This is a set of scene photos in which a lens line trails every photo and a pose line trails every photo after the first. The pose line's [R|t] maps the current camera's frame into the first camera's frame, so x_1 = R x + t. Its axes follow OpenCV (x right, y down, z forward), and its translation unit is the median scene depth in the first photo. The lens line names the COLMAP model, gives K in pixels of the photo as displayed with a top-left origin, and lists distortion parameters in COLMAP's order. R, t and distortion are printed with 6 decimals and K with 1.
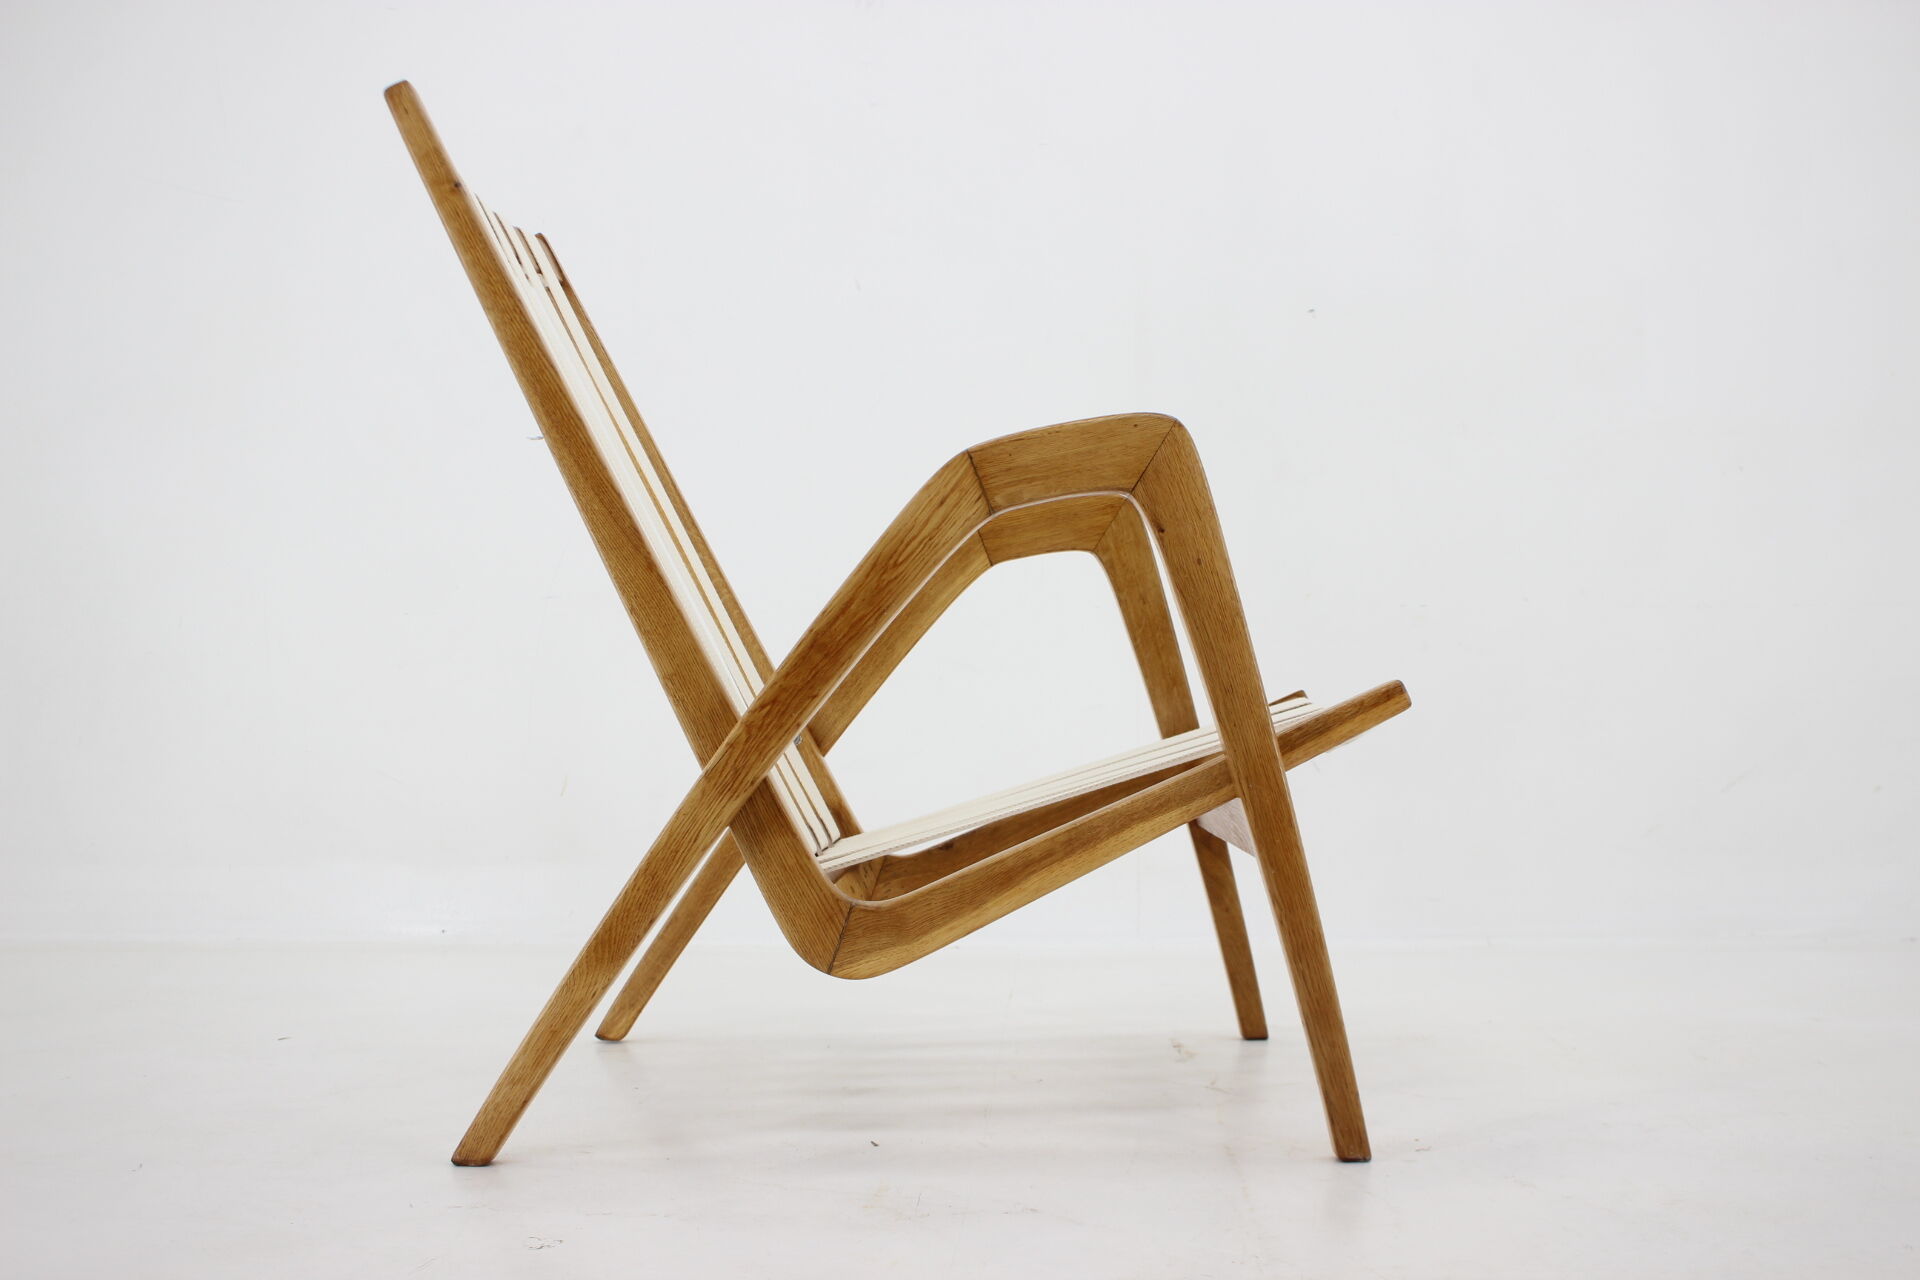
lens RADIAL K [[1916.2, 0, 960.0], [0, 1916.2, 646.4], [0, 0, 1]] dist [-0.085767, 0.000000]
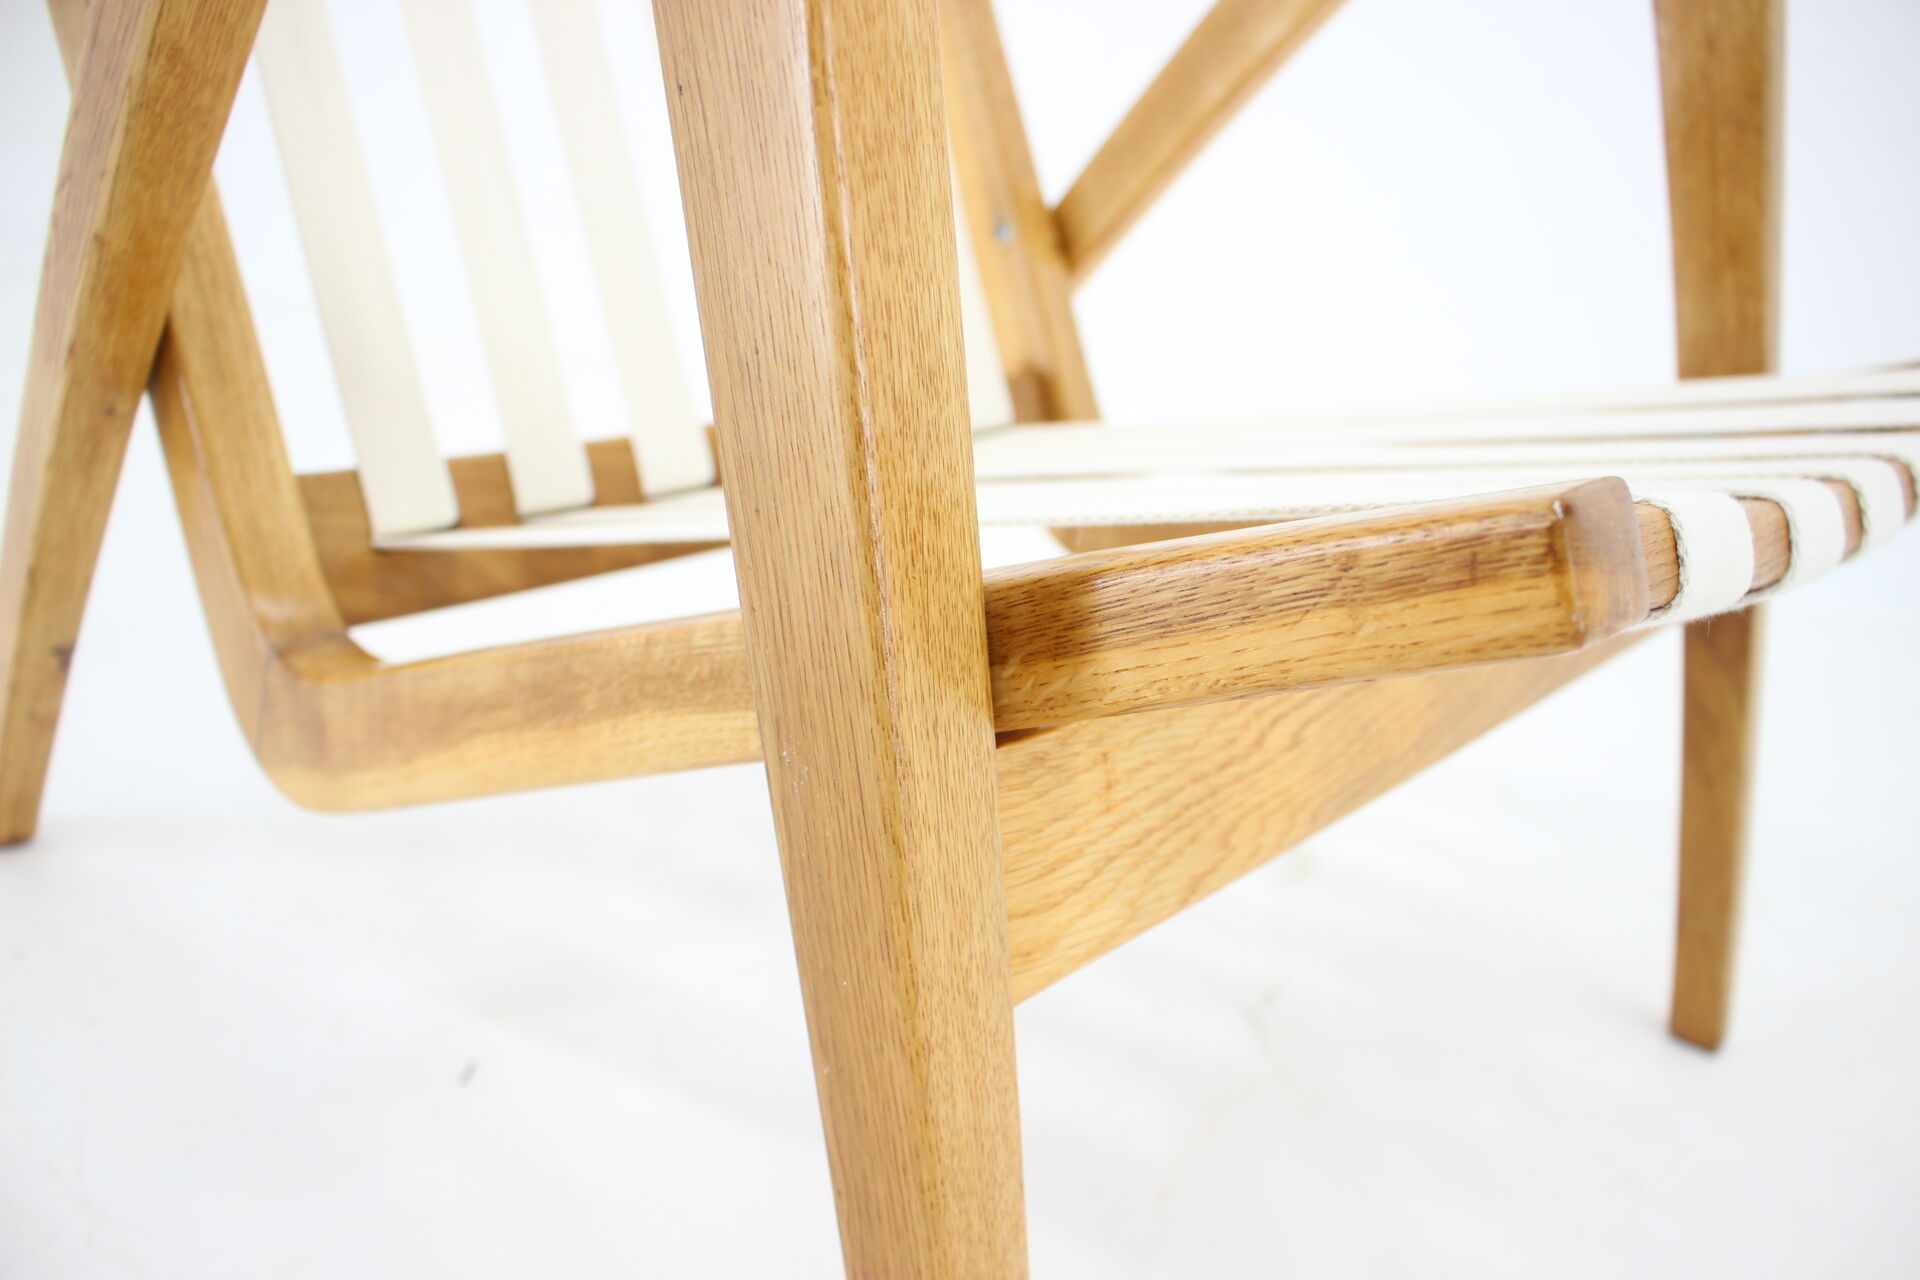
lens RADIAL K [[1582.7, 0, 978.1], [0, 1582.7, 666.6], [0, 0, 1]] dist [-0.117070, 0.047732]
pose [[0.754191, 0.324616, -0.570807, 0.284334], [-0.091626, 0.912783, 0.398034, -0.024202], [0.650231, -0.247893, 0.718156, 0.851726]]
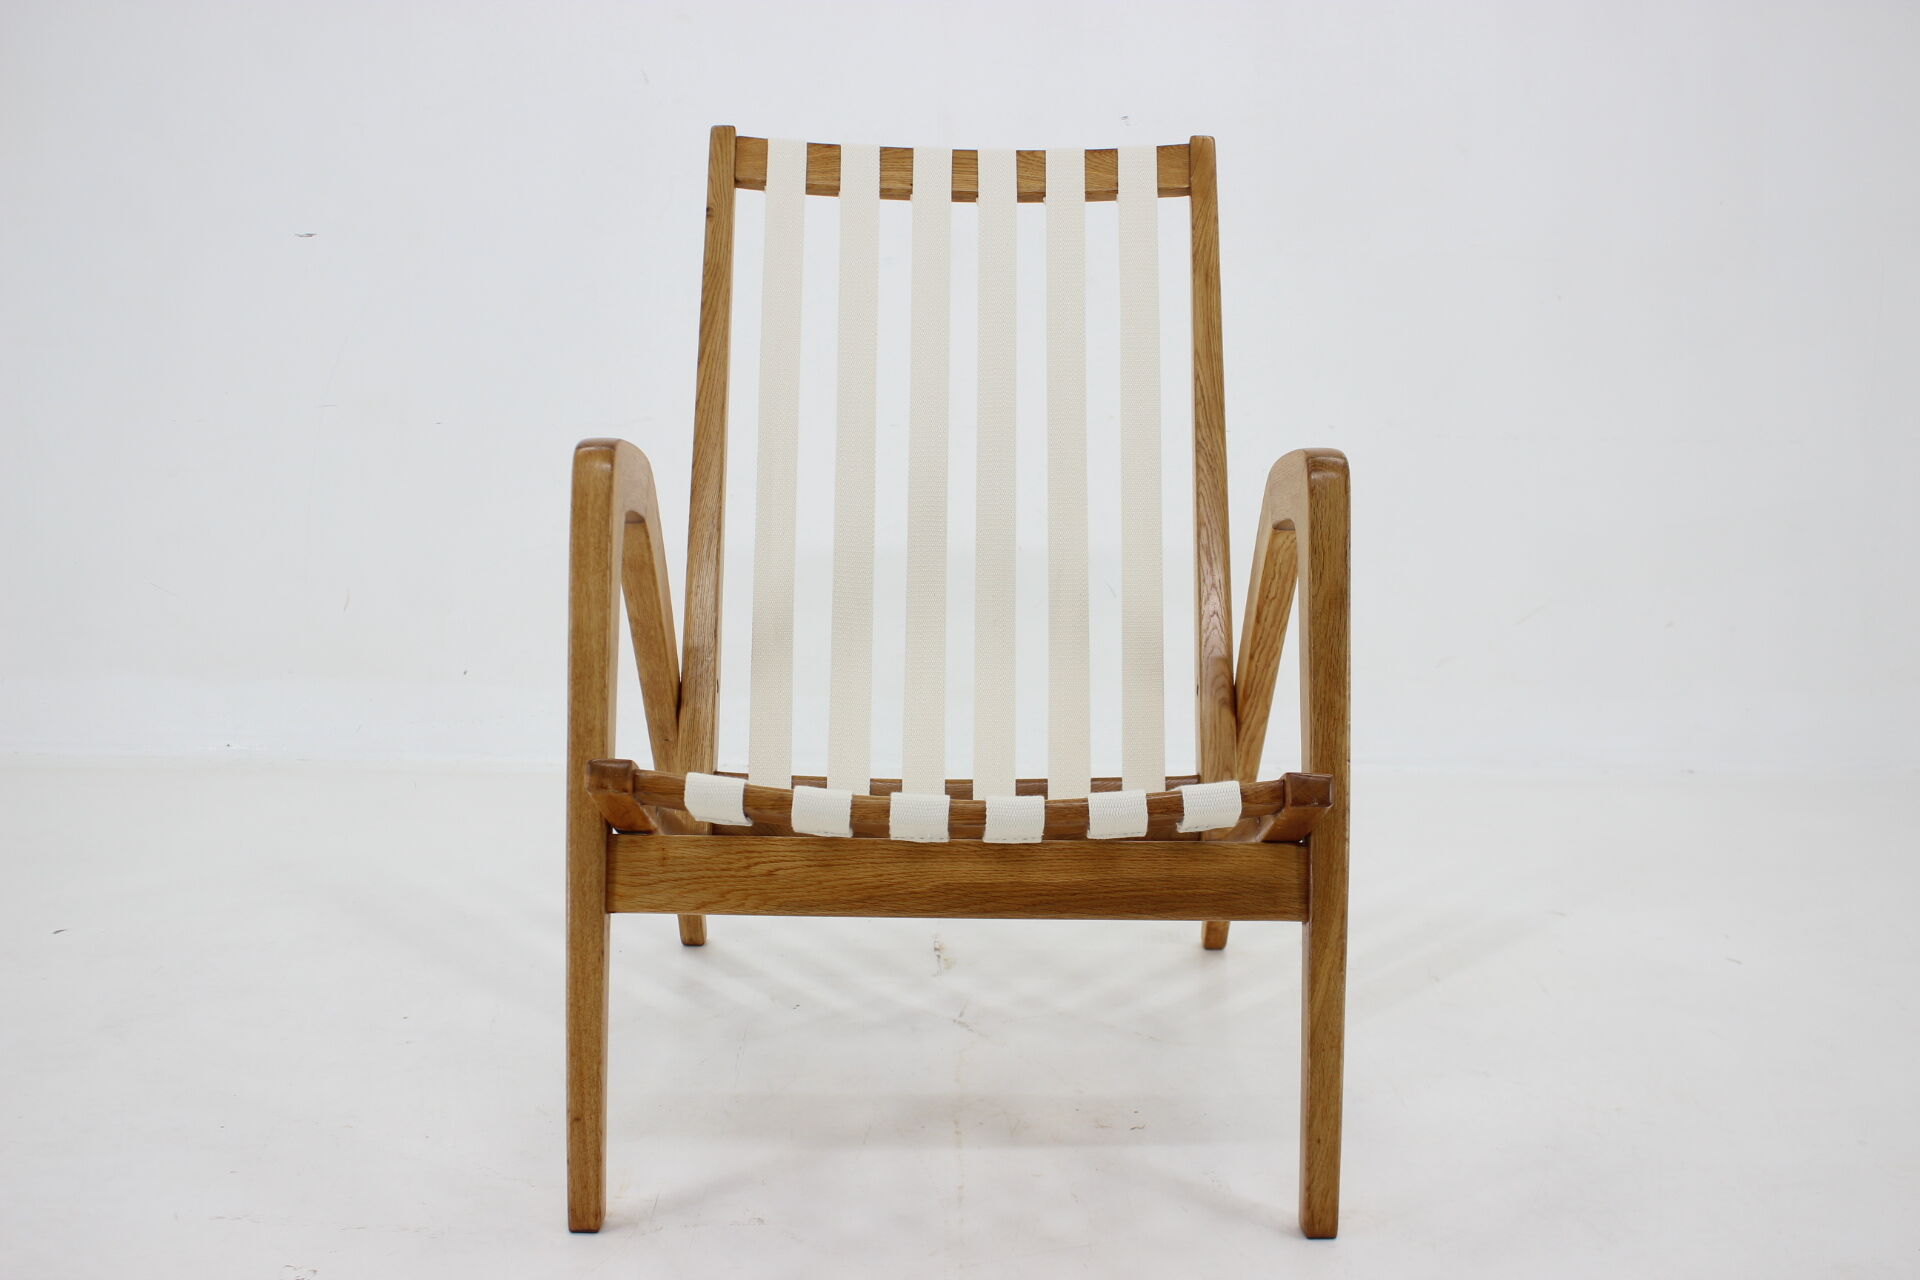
lens RADIAL K [[1933.8, 0, 957.8], [0, 1933.8, 652.6], [0, 0, 1]] dist [-0.080855, 0.000000]
pose [[0.047049, 0.191600, -0.980345, 1.110666], [0.011842, 0.981256, 0.192347, -0.202672], [0.998822, -0.020659, 0.043898, 1.138071]]
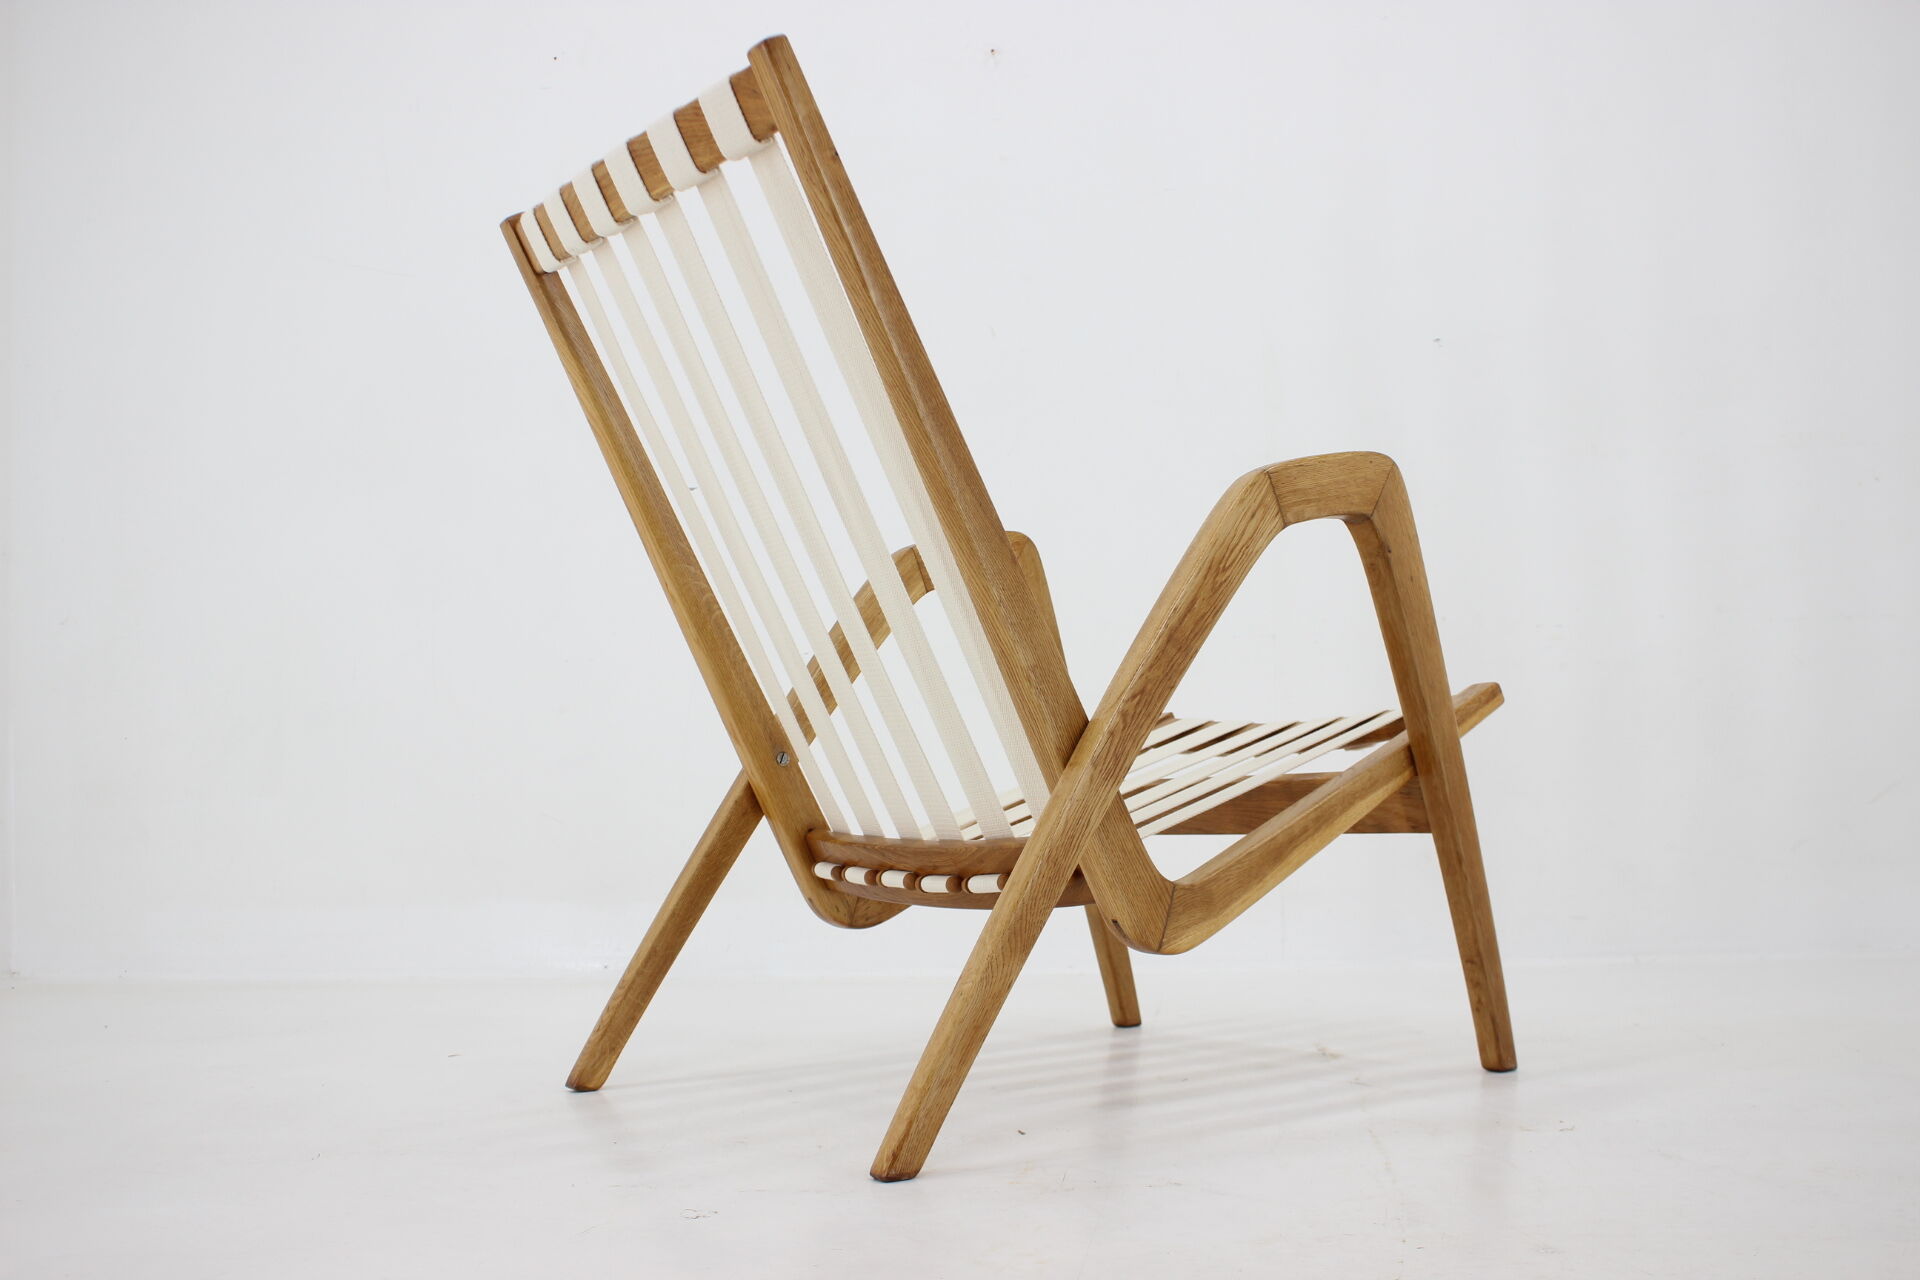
lens RADIAL K [[1929.4, 0, 960.5], [0, 1929.4, 622.6], [0, 0, 1]] dist [-0.073598, 0.000000]
pose [[0.807161, 0.033349, 0.589389, -0.799880], [0.005364, 0.997948, -0.063812, 0.057548], [-0.590308, 0.054668, 0.805325, 0.195864]]
